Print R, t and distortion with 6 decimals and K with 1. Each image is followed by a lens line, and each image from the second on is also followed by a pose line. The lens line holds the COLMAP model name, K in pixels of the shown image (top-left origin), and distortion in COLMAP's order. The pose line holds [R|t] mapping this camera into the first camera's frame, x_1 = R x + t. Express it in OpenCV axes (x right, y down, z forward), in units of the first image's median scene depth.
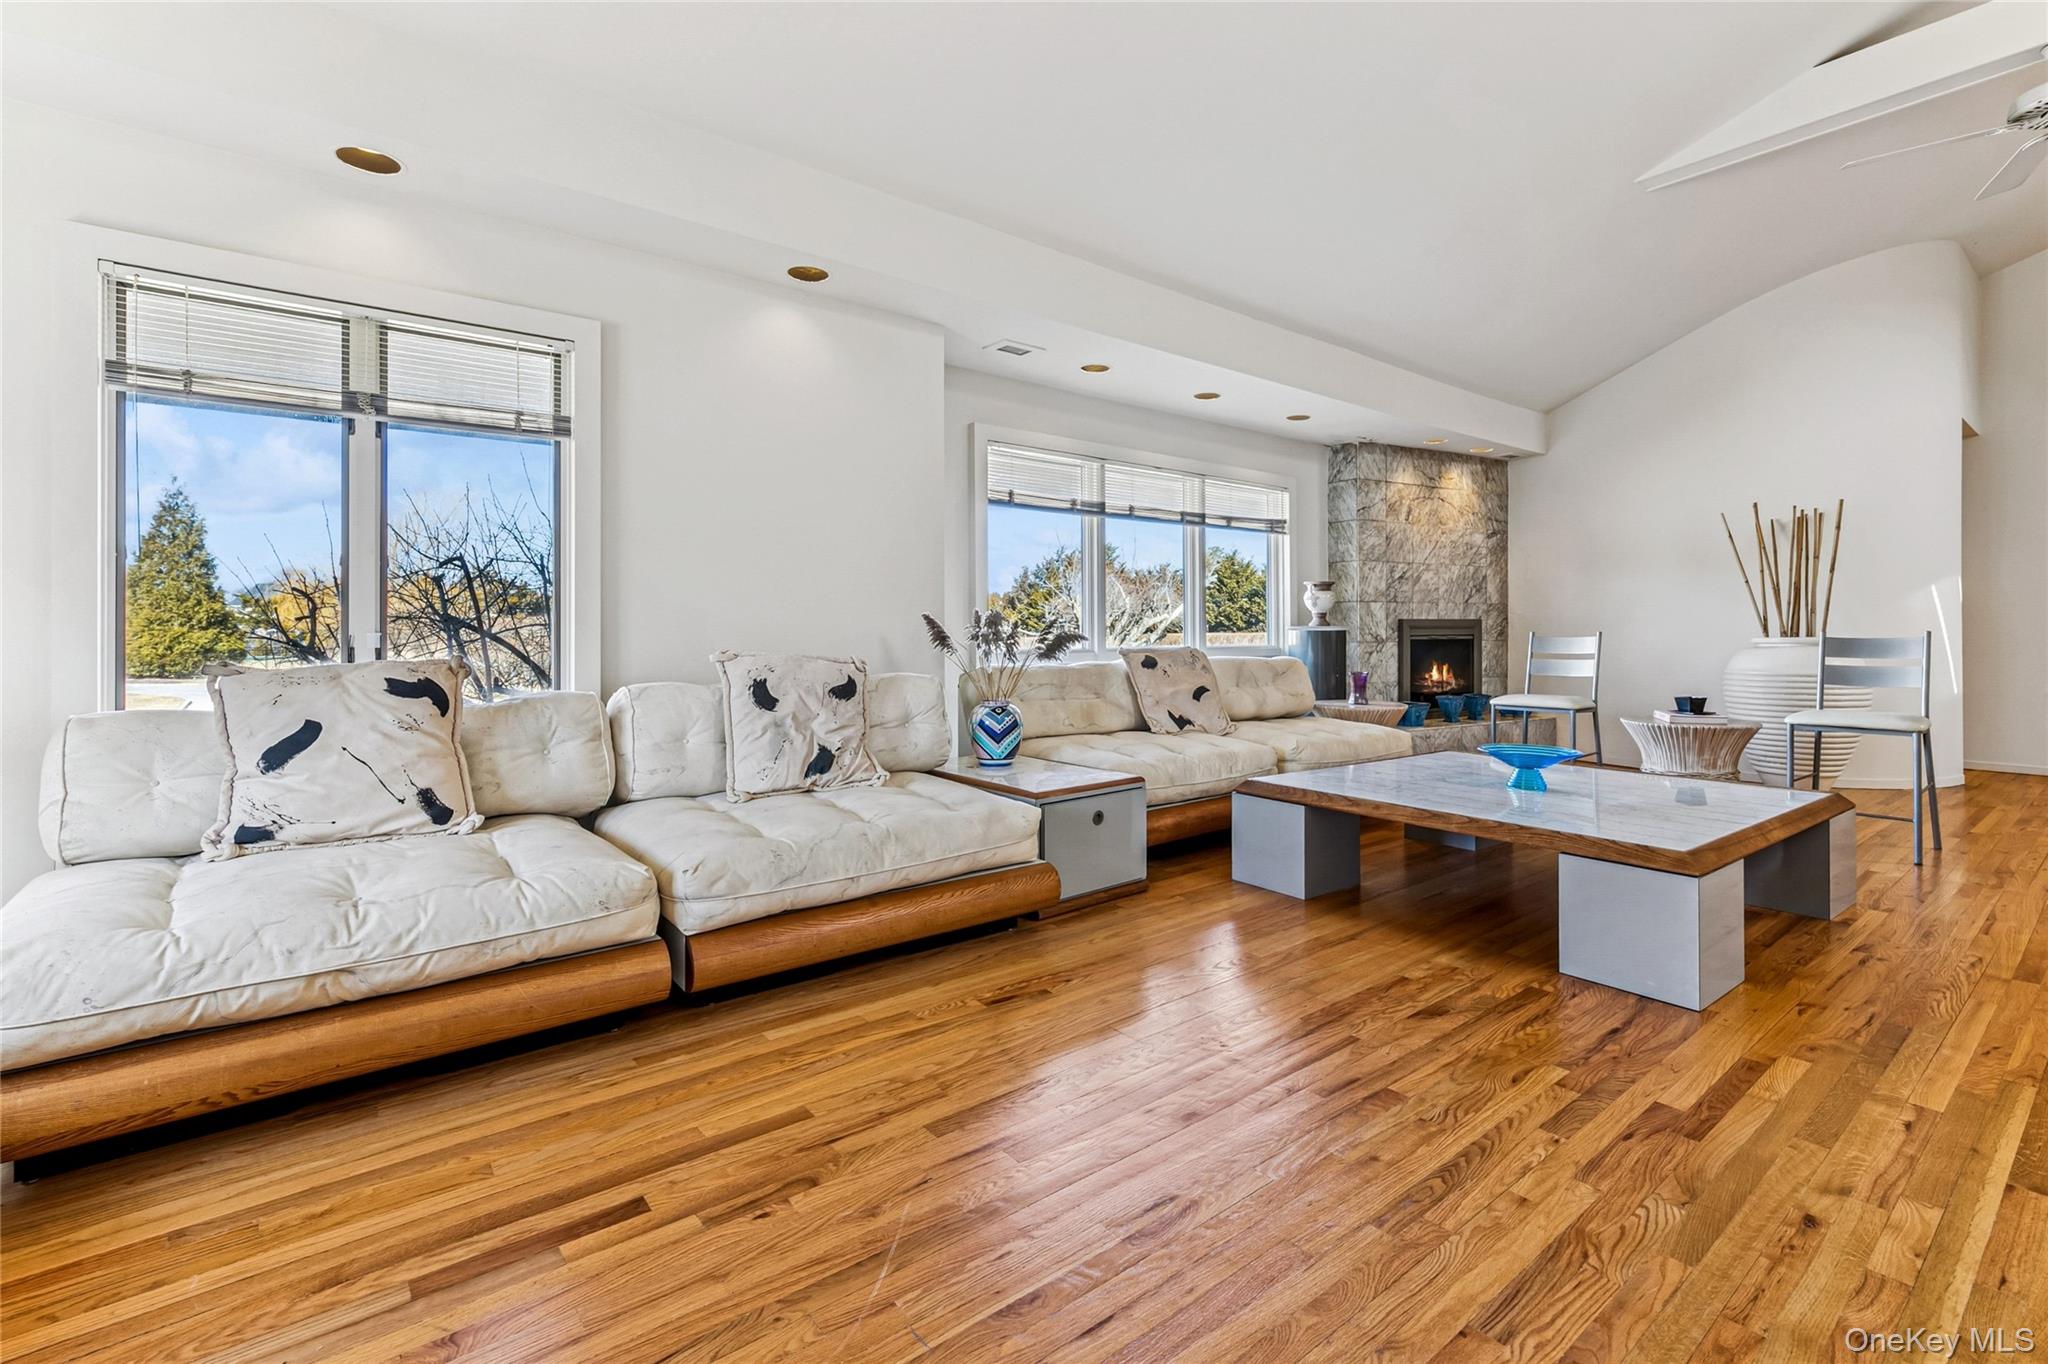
lens RADIAL K [[902.3, 0, 1042.6], [0, 902.3, 627.9], [0, 0, 1]] dist [-0.000961, 0.000071]
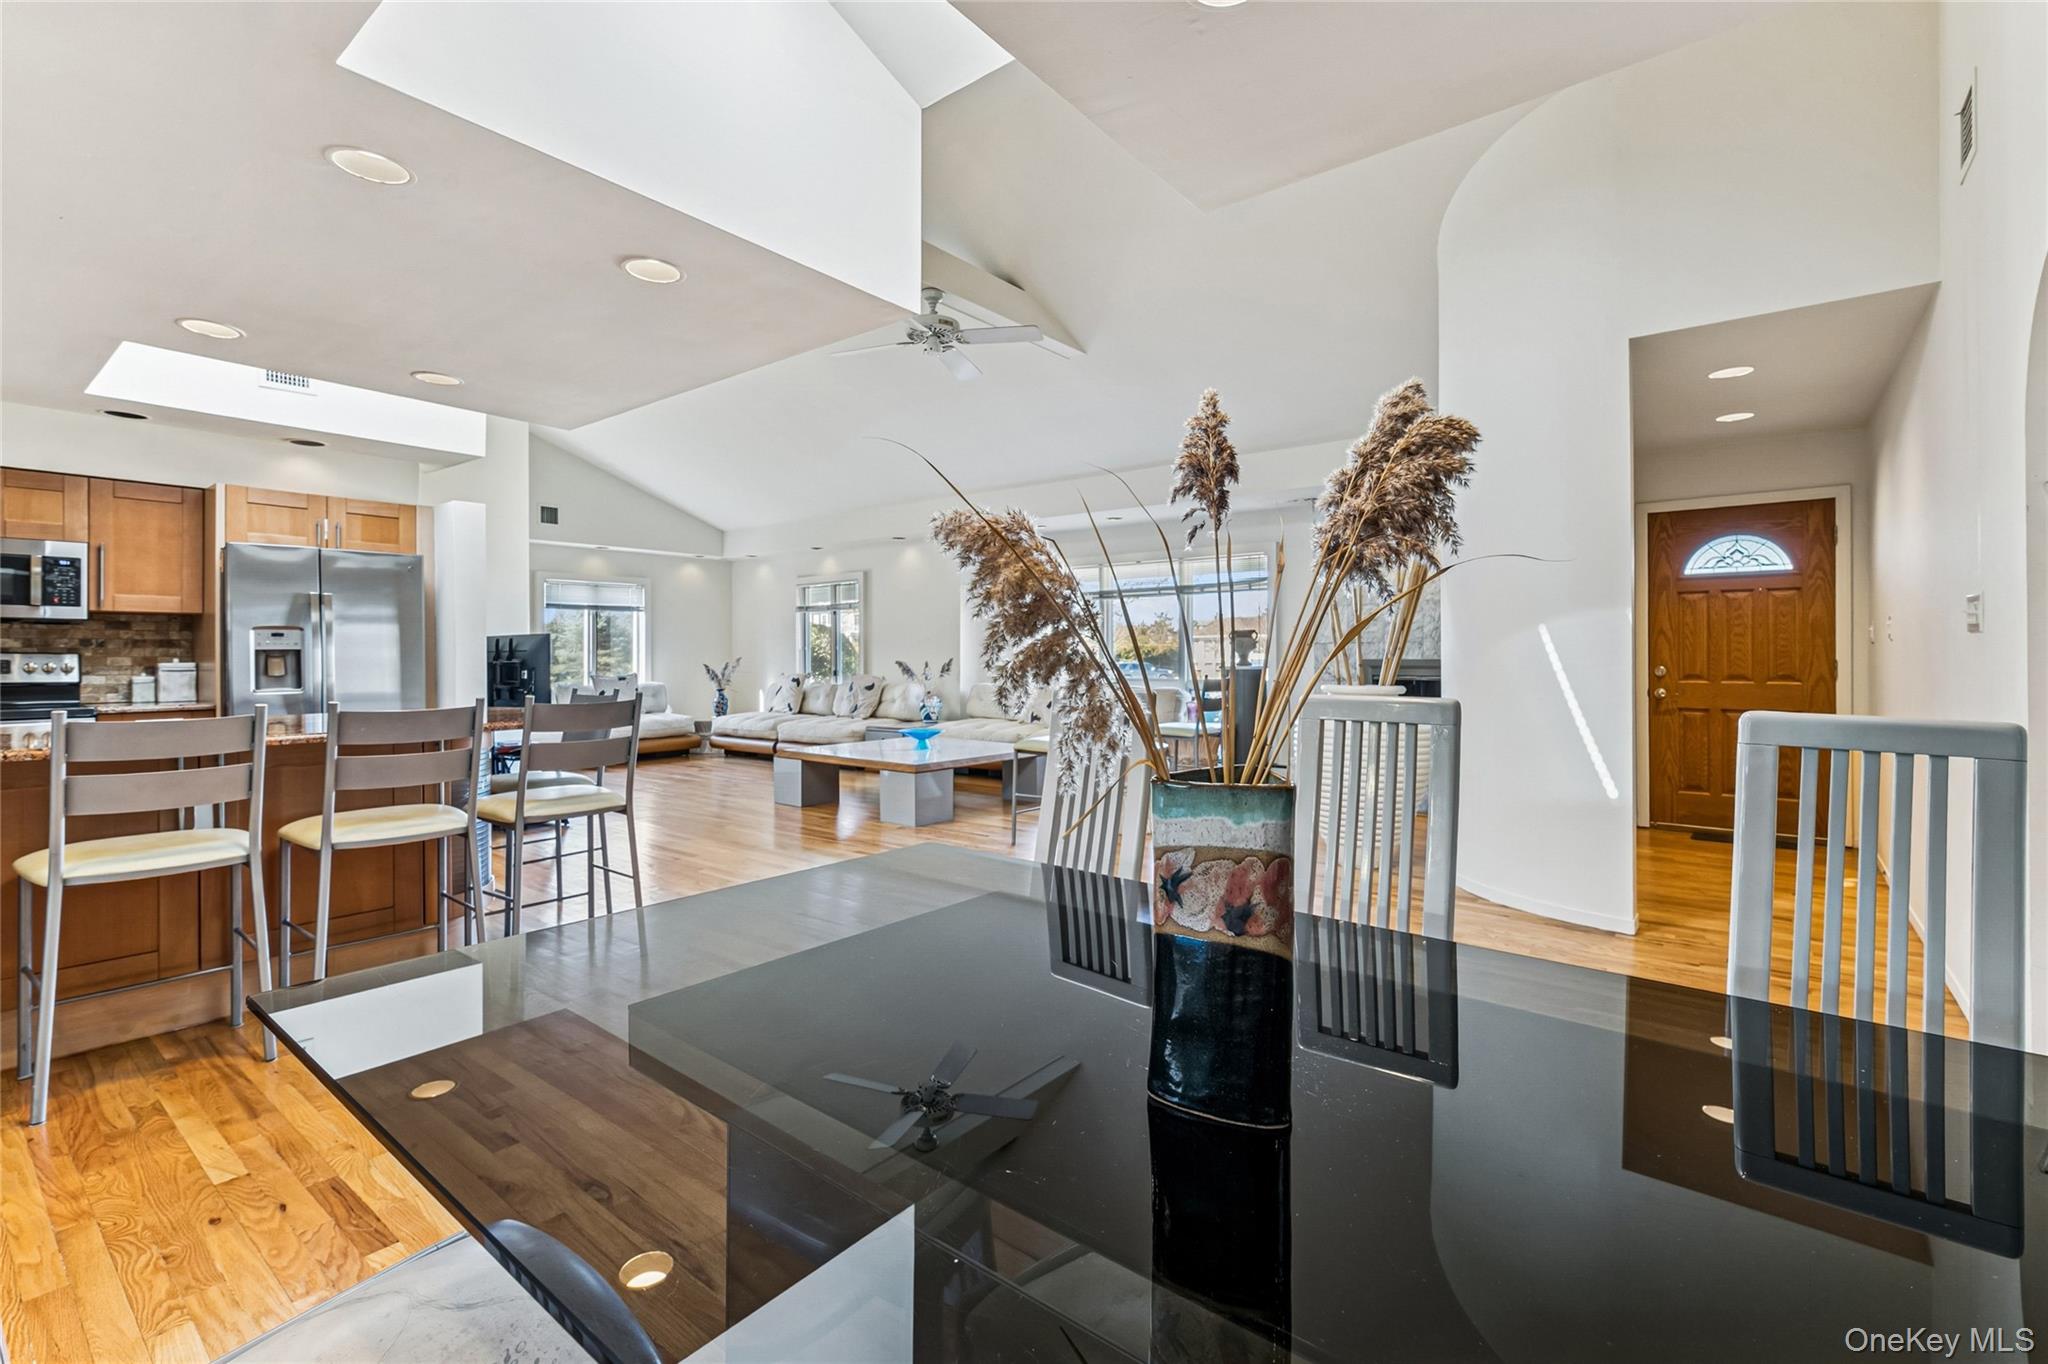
lens RADIAL K [[920.8, 0, 1030.9], [0, 920.8, 644.6], [0, 0, 1]] dist [0.002956, 0.000286]
pose [[0.228906, -0.010505, -0.973392, 2.458819], [0.004607, 0.999942, -0.009708, -0.034520], [0.973438, -0.002262, 0.228941, 0.715295]]
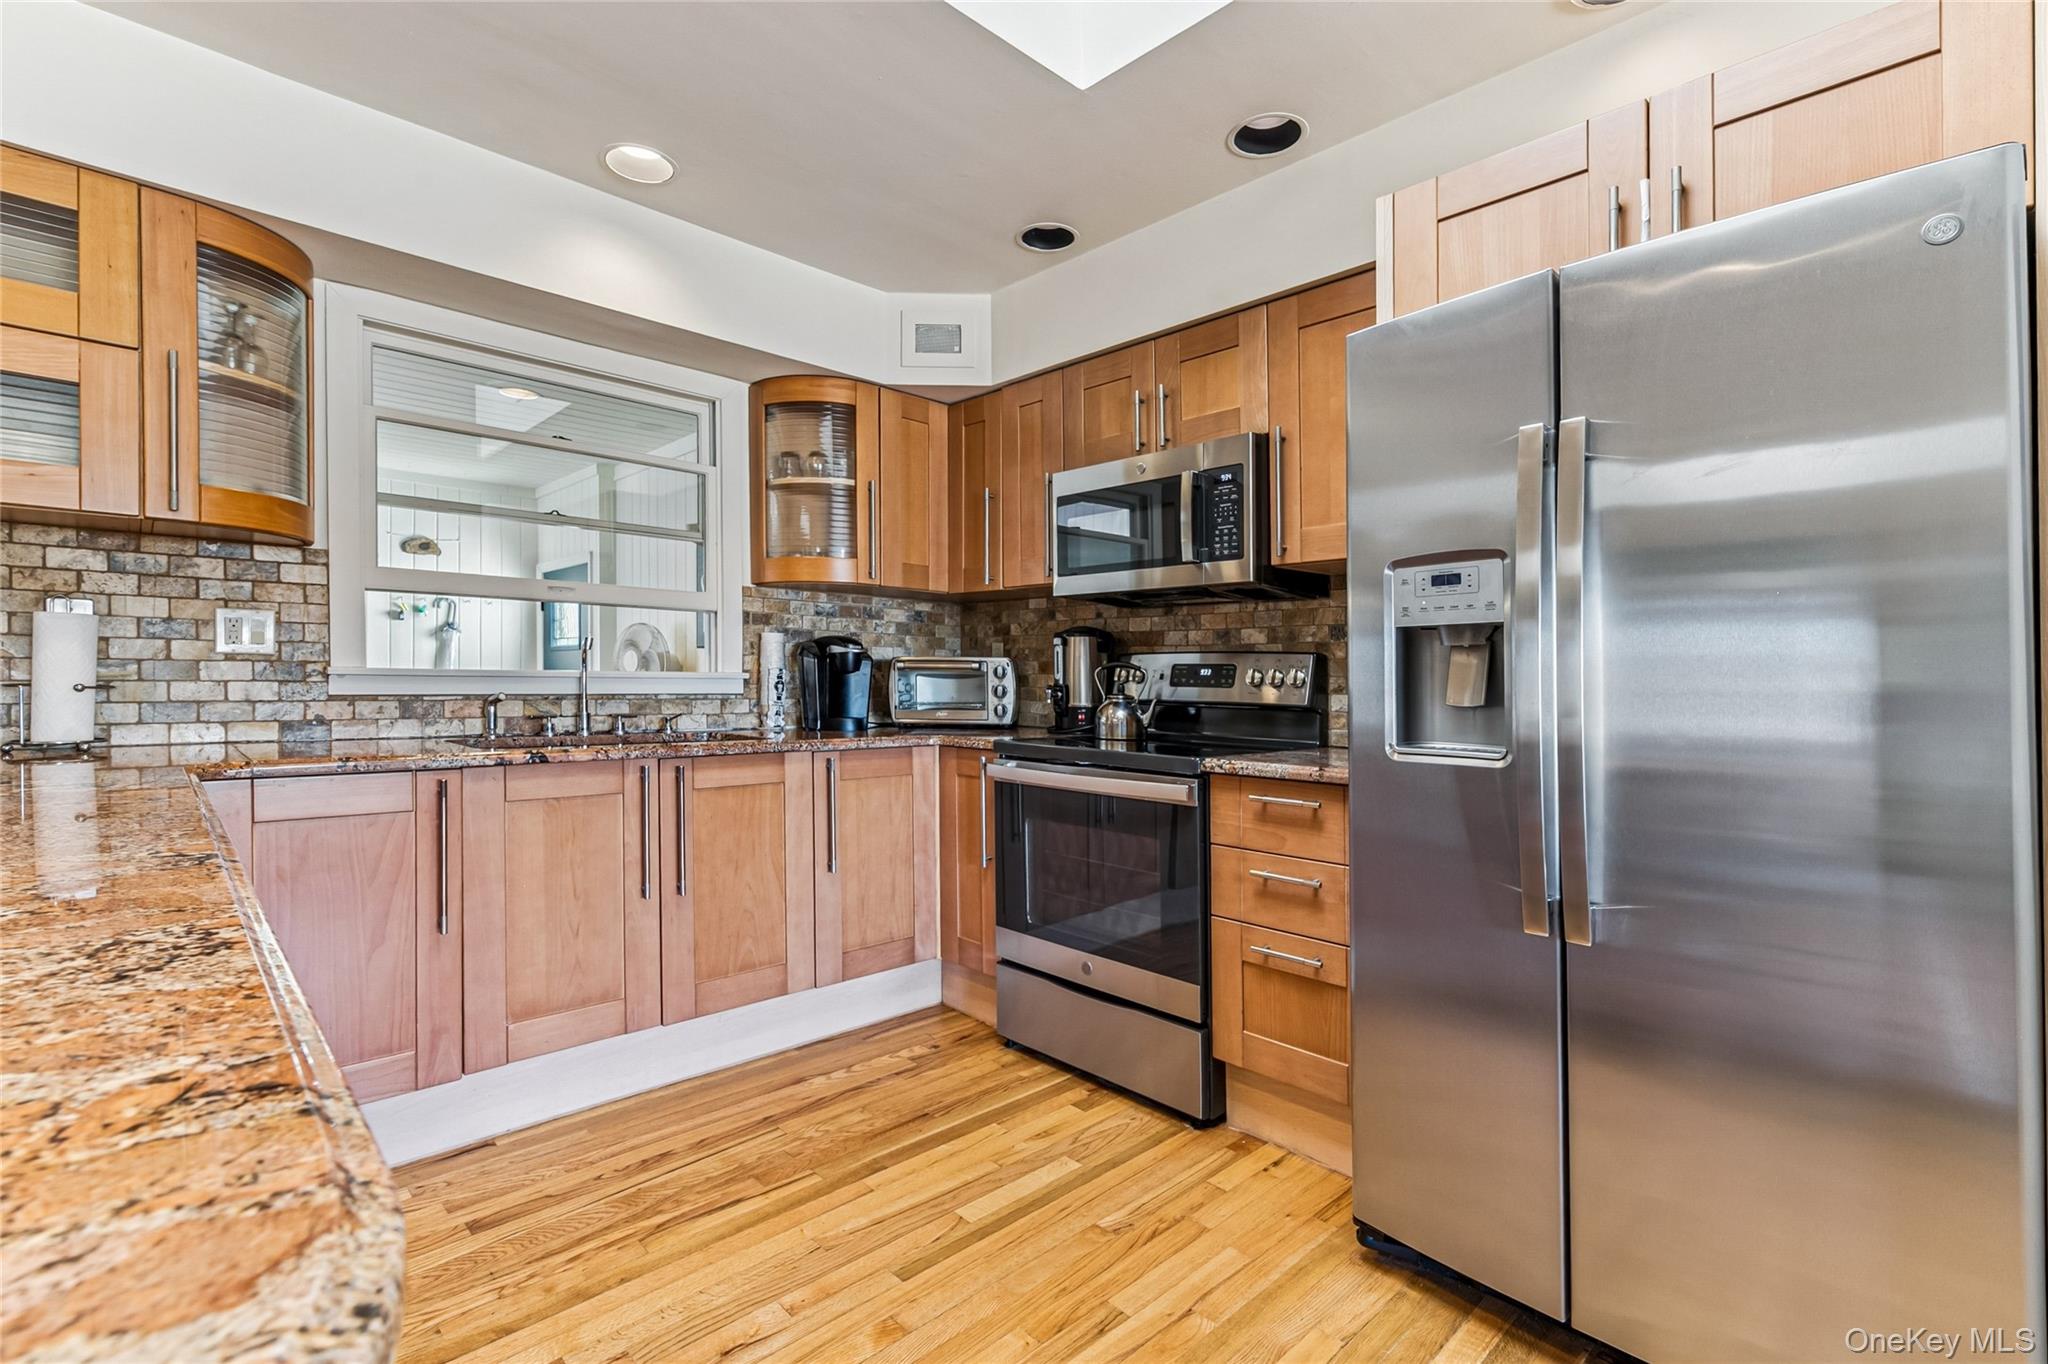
lens RADIAL K [[920.8, 0, 1030.9], [0, 920.8, 644.6], [0, 0, 1]] dist [0.002956, 0.000286]
pose [[-0.994715, -0.013716, -0.101750, 1.119708], [-0.009853, 0.999215, -0.038367, -0.017090], [0.102197, -0.037162, -0.994070, 0.361239]]
